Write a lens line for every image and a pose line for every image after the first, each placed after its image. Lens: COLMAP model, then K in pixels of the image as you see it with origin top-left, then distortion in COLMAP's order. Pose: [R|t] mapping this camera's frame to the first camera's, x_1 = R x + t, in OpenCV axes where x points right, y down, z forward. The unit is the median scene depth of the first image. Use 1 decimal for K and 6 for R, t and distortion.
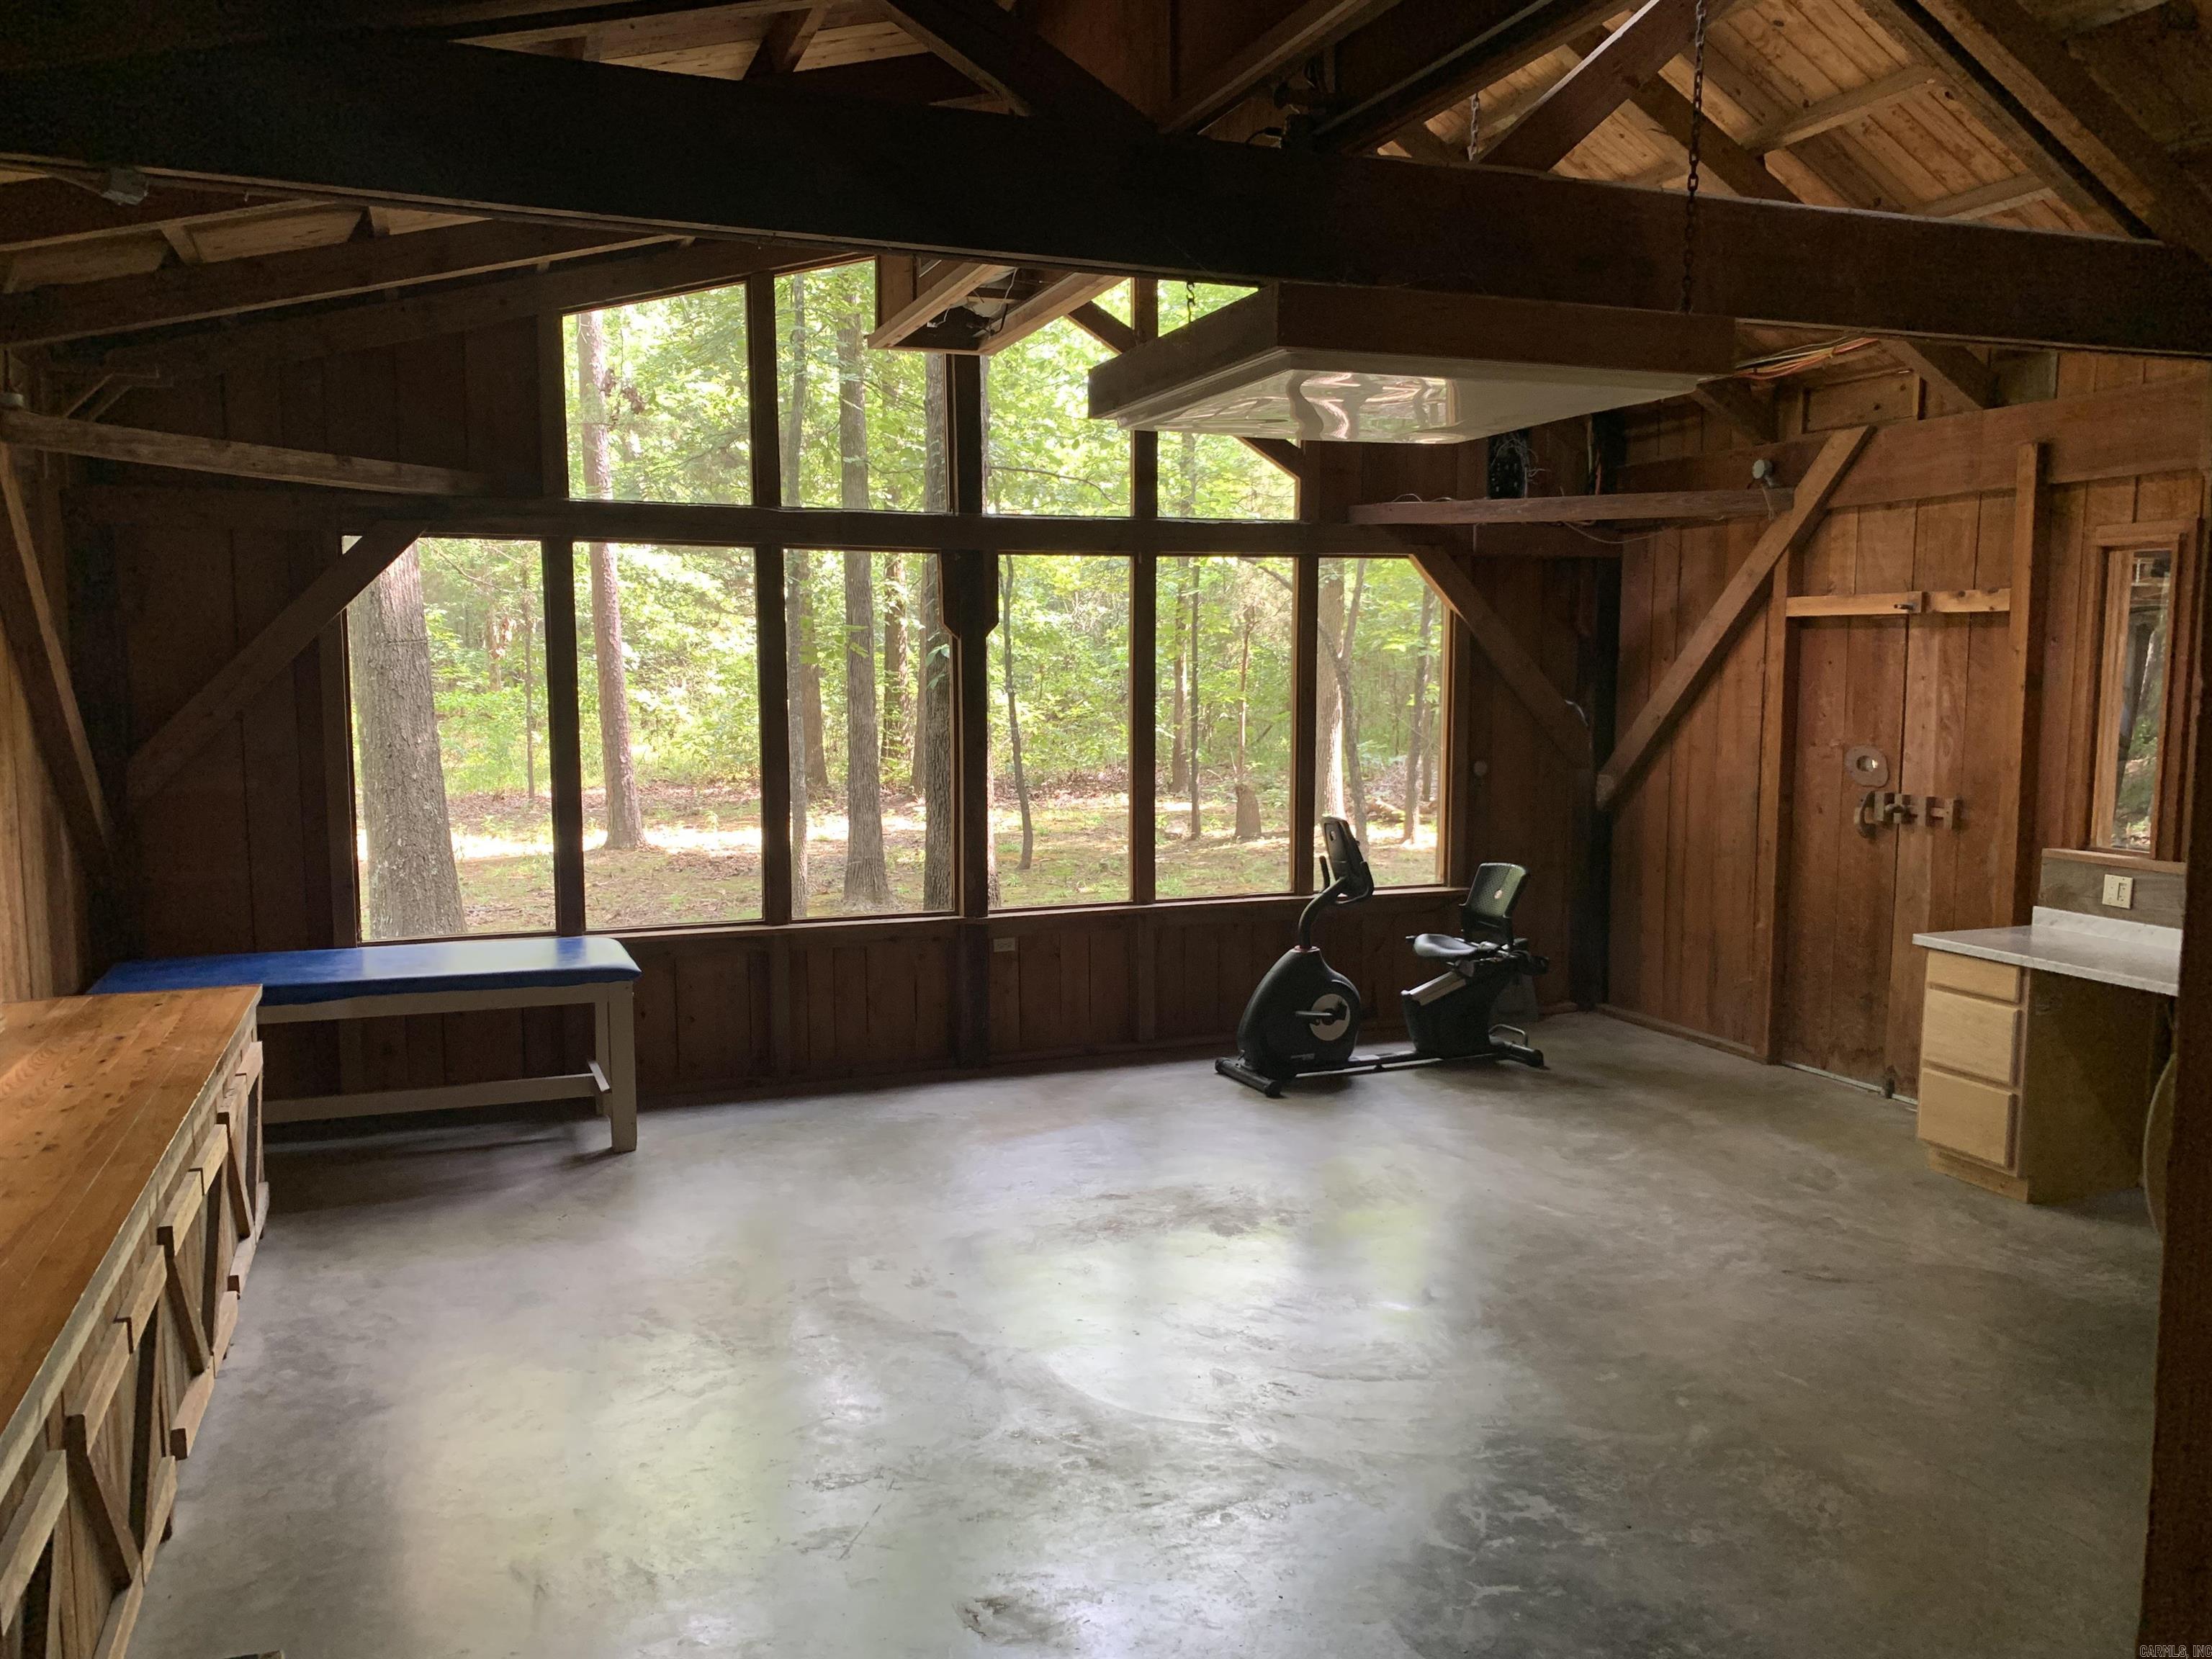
lens RADIAL K [[1690.7, 0, 1088.3], [0, 1690.7, 820.2], [0, 0, 1]] dist [0.010930, 0.002311]
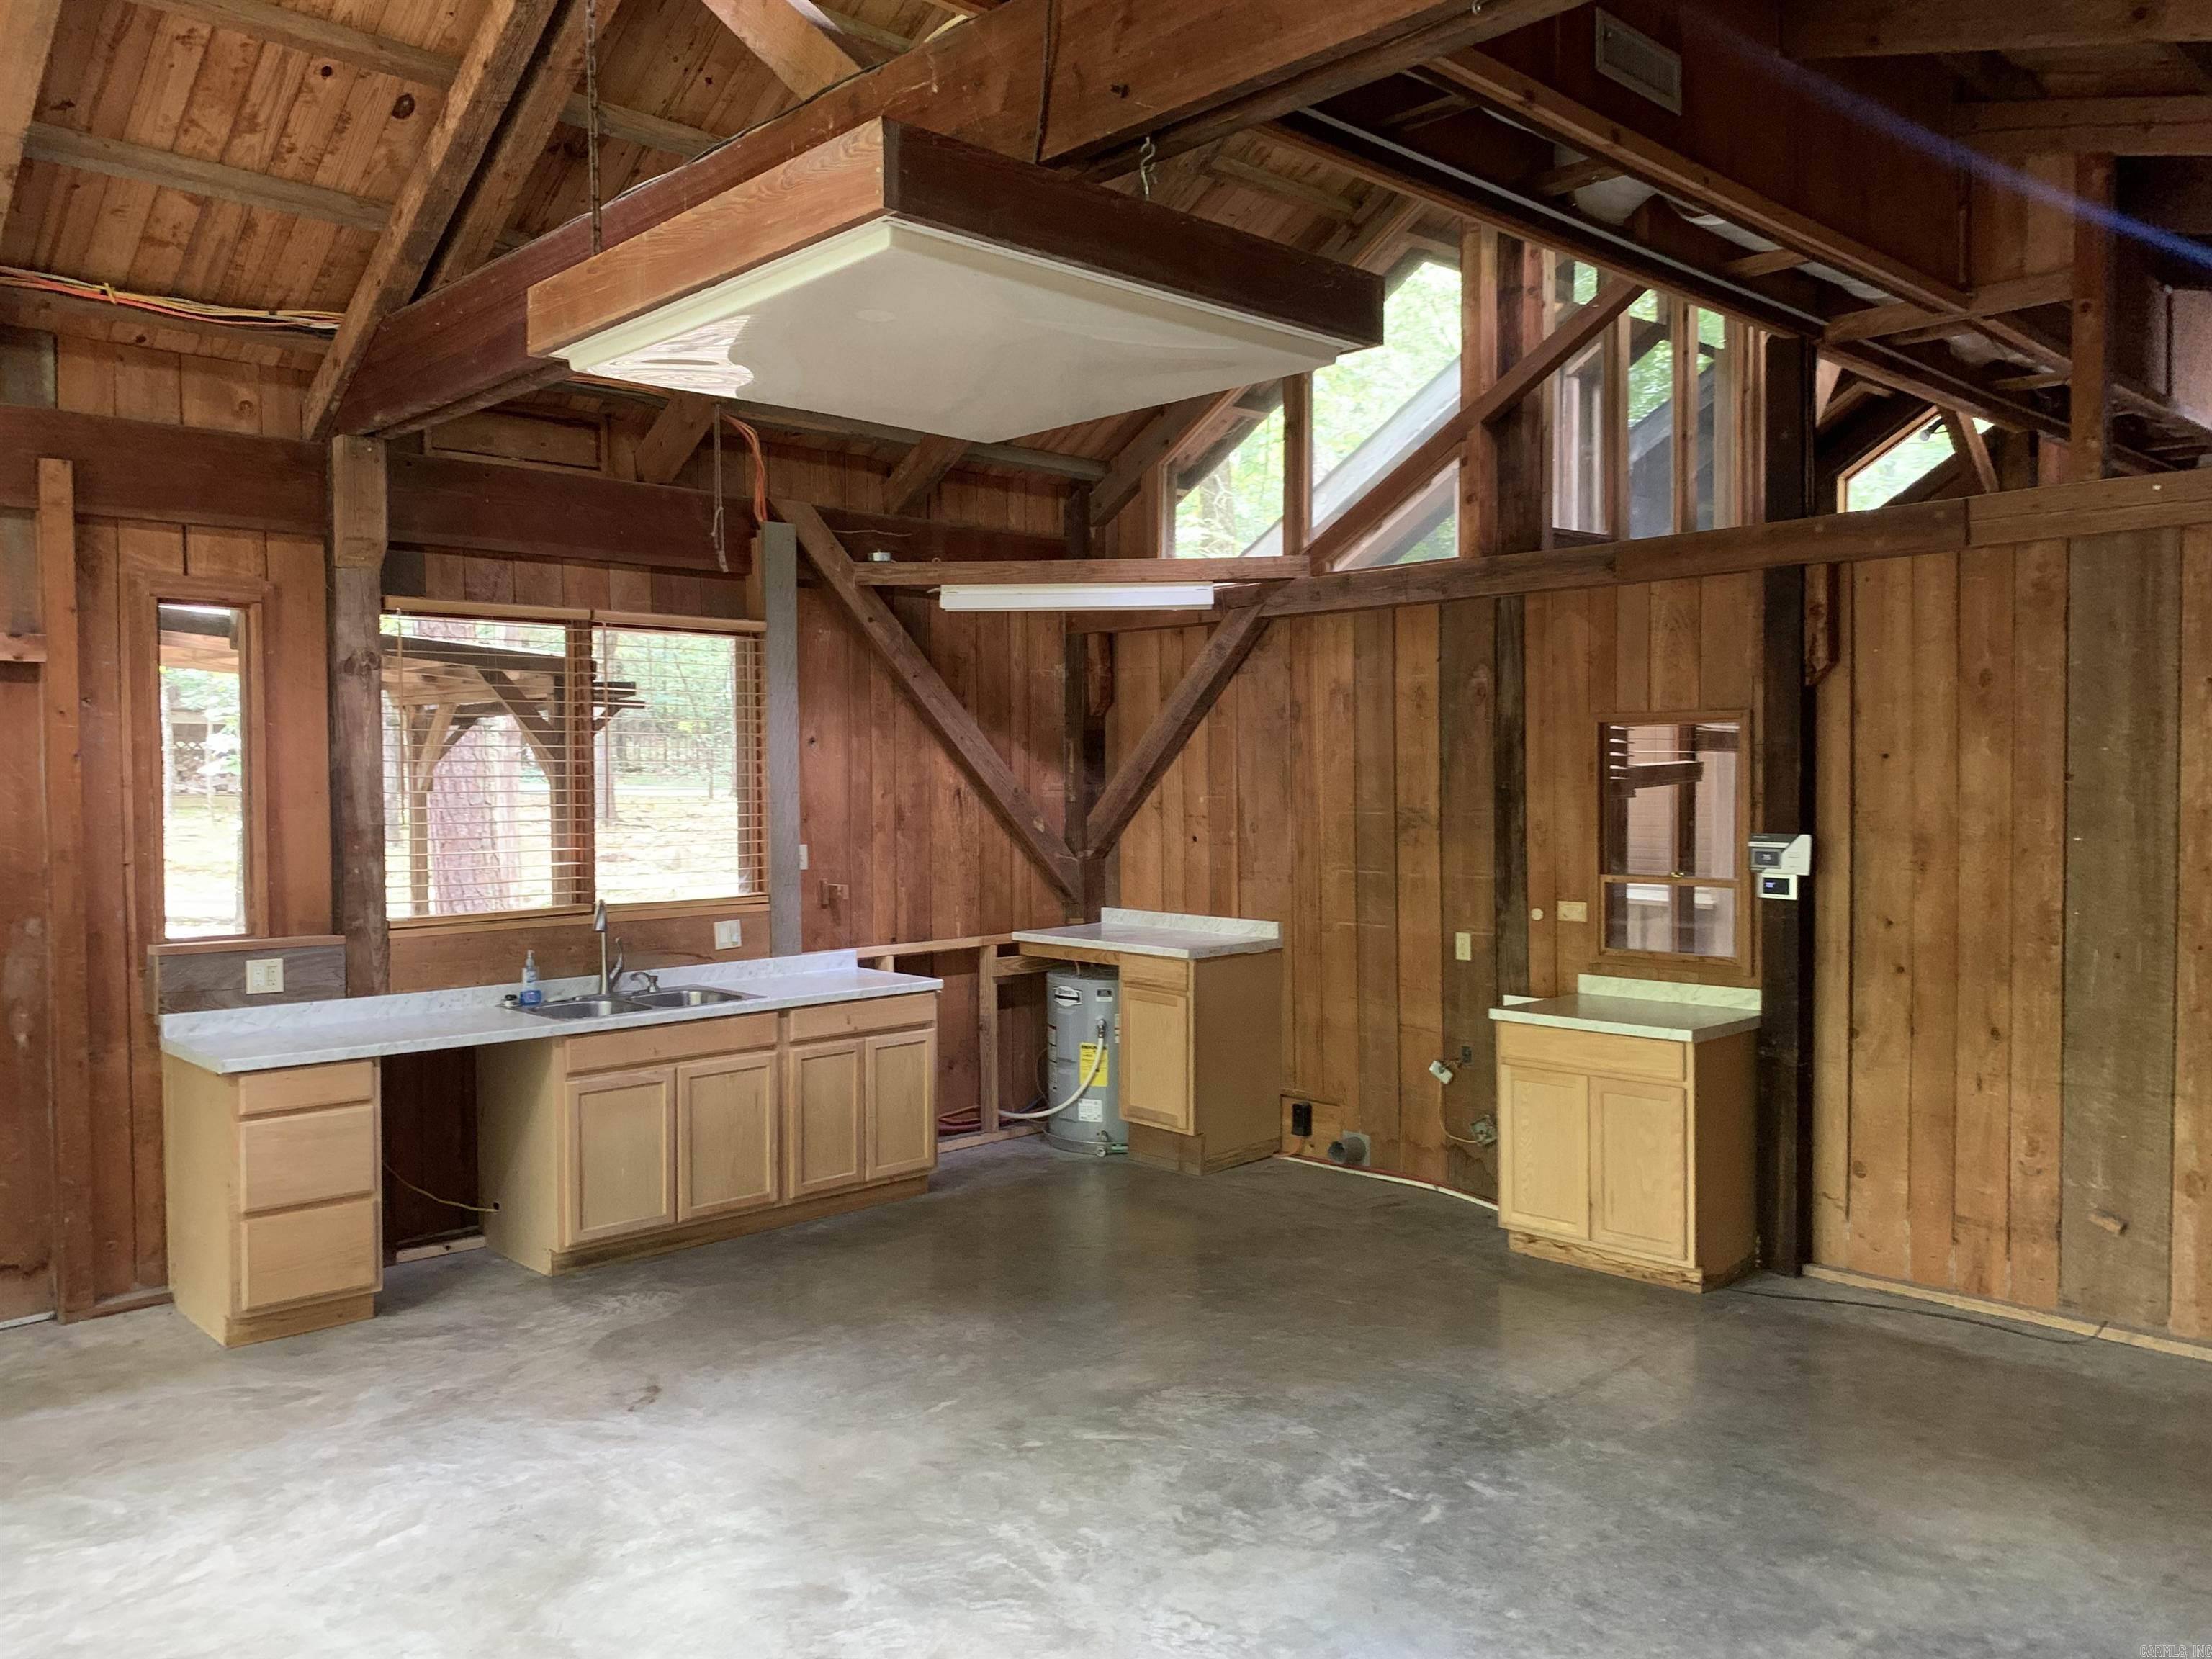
lens RADIAL K [[1690.7, 0, 1088.3], [0, 1690.7, 820.2], [0, 0, 1]] dist [0.010930, 0.002311]
pose [[-0.387625, -0.024544, 0.921490, -0.469336], [0.087284, 0.994177, 0.063196, -0.070175], [-0.917675, 0.104928, -0.383226, 1.061892]]
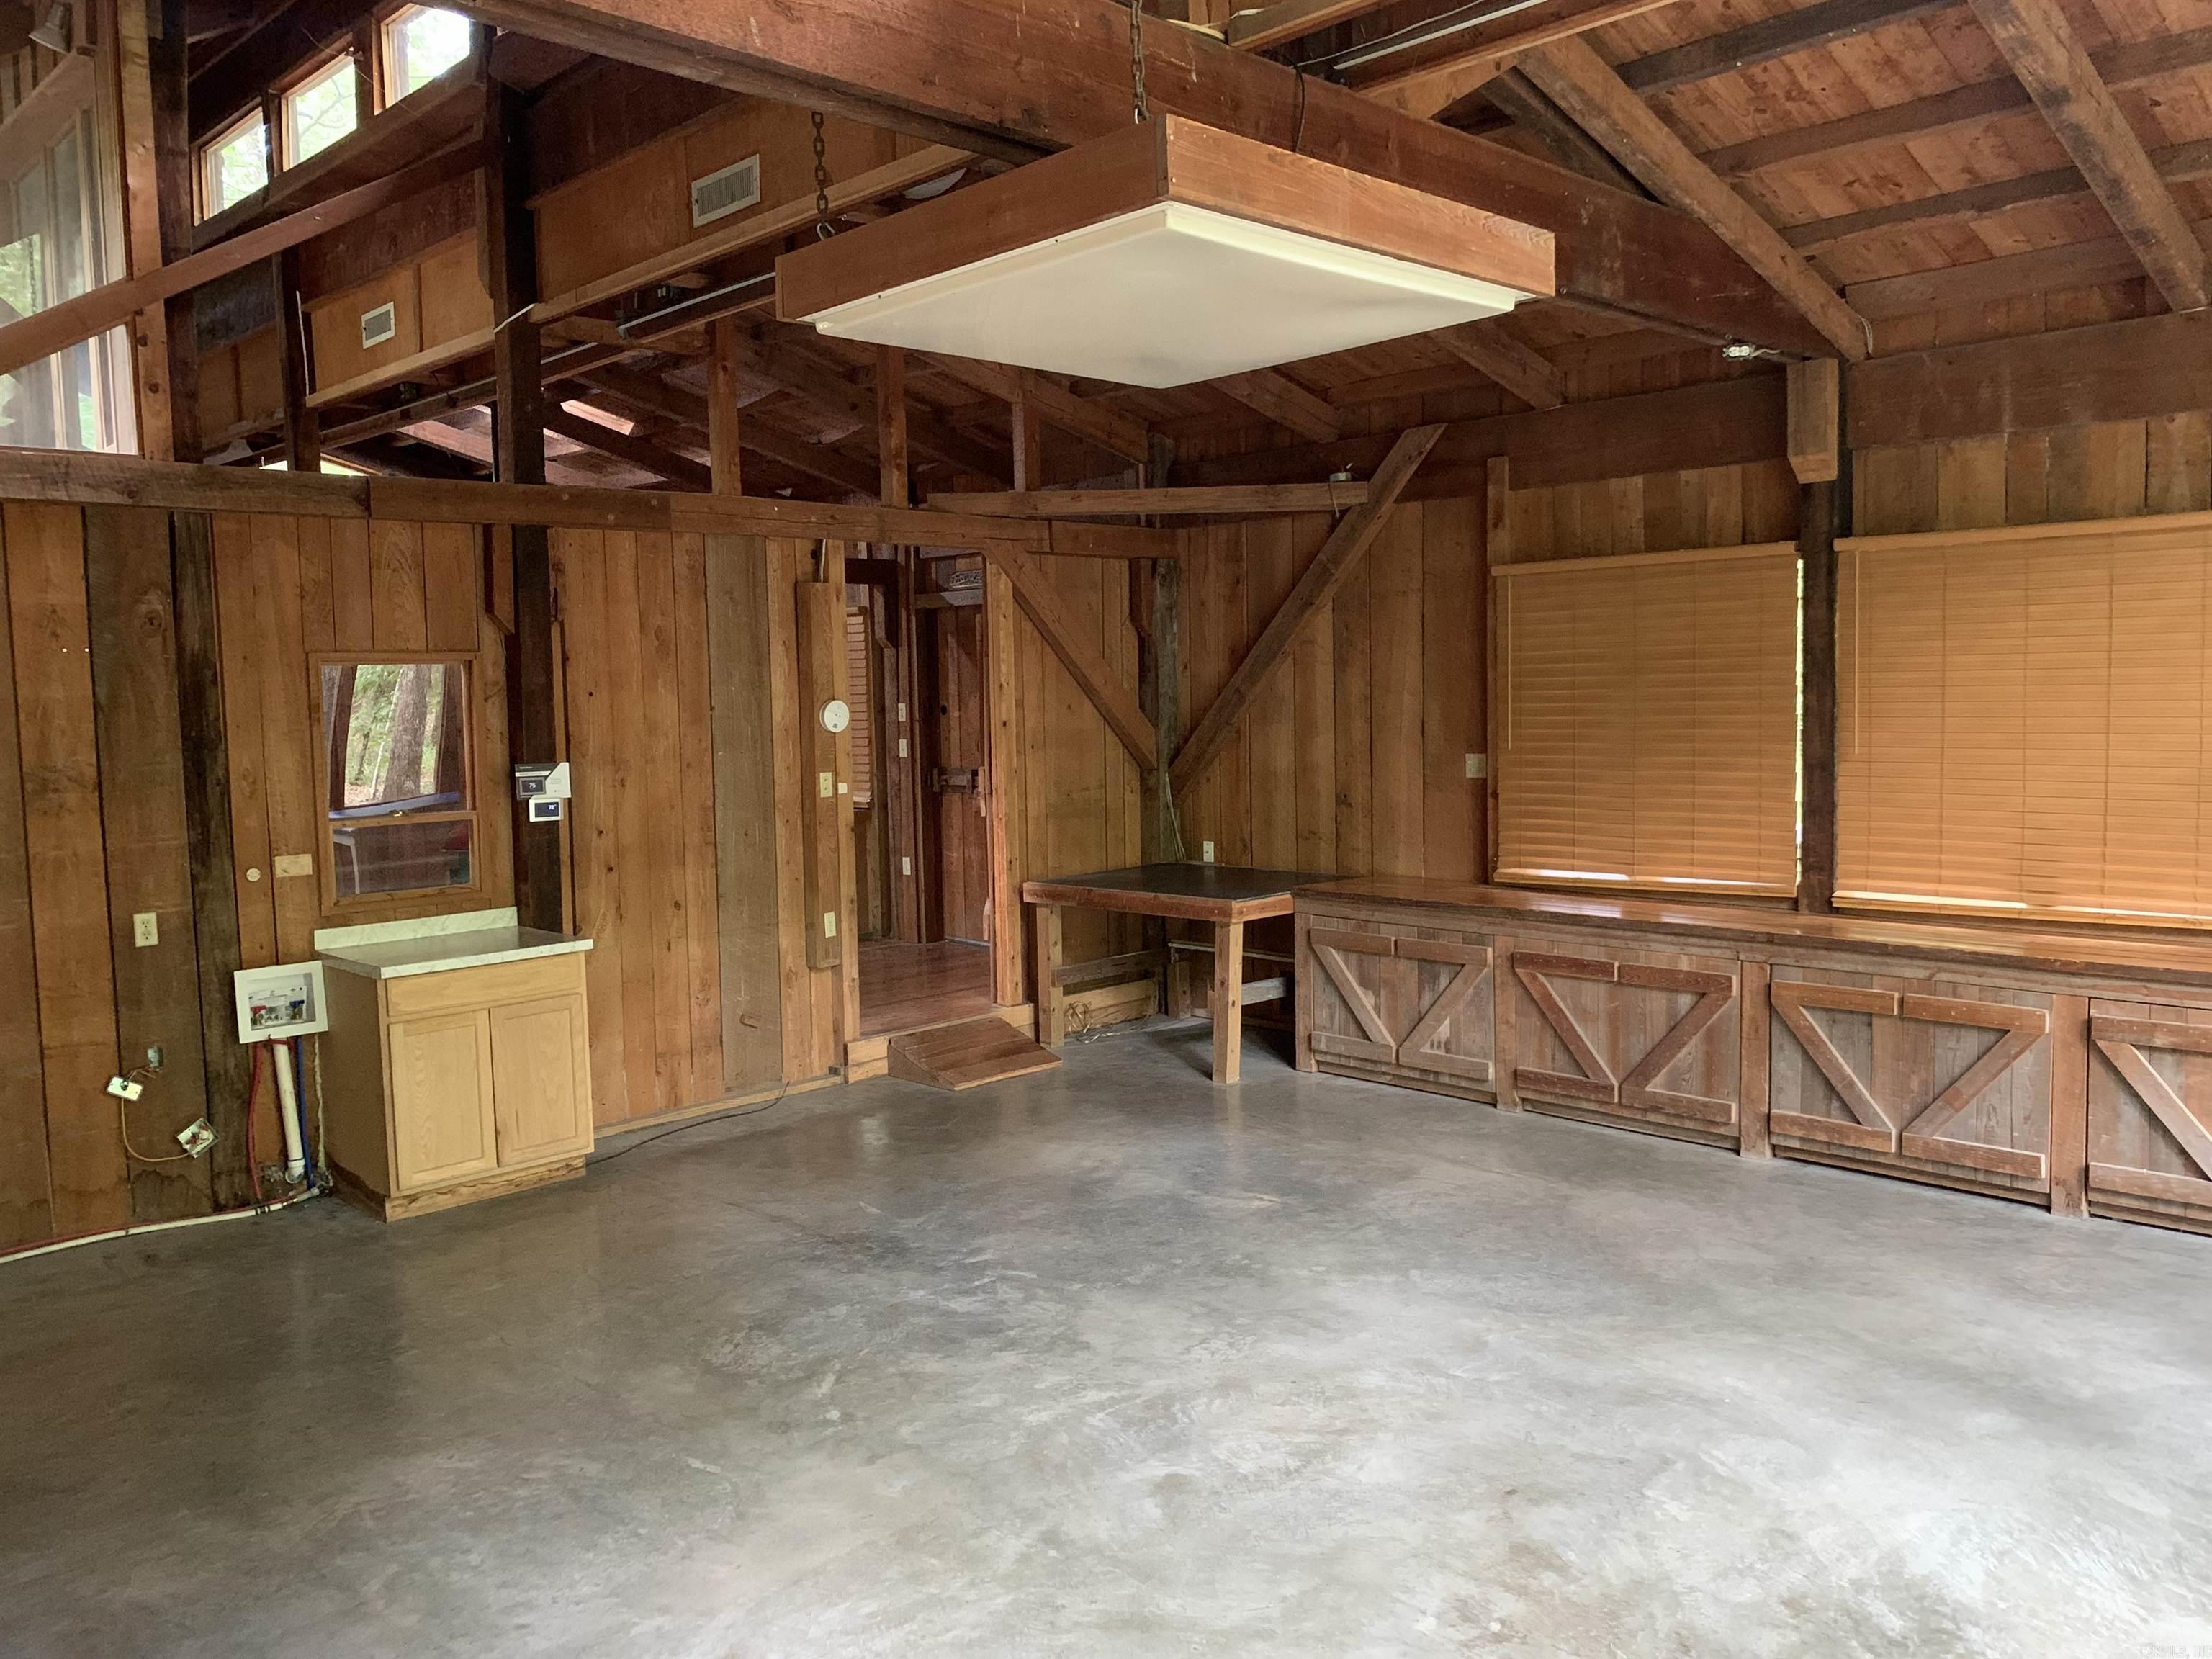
lens RADIAL K [[1690.7, 0, 1088.3], [0, 1690.7, 820.2], [0, 0, 1]] dist [0.010930, 0.002311]
pose [[-0.917163, 0.054079, -0.394825, 0.463813], [-0.009298, 0.987576, 0.156865, -0.108425], [0.398403, 0.147542, -0.905266, 1.502114]]
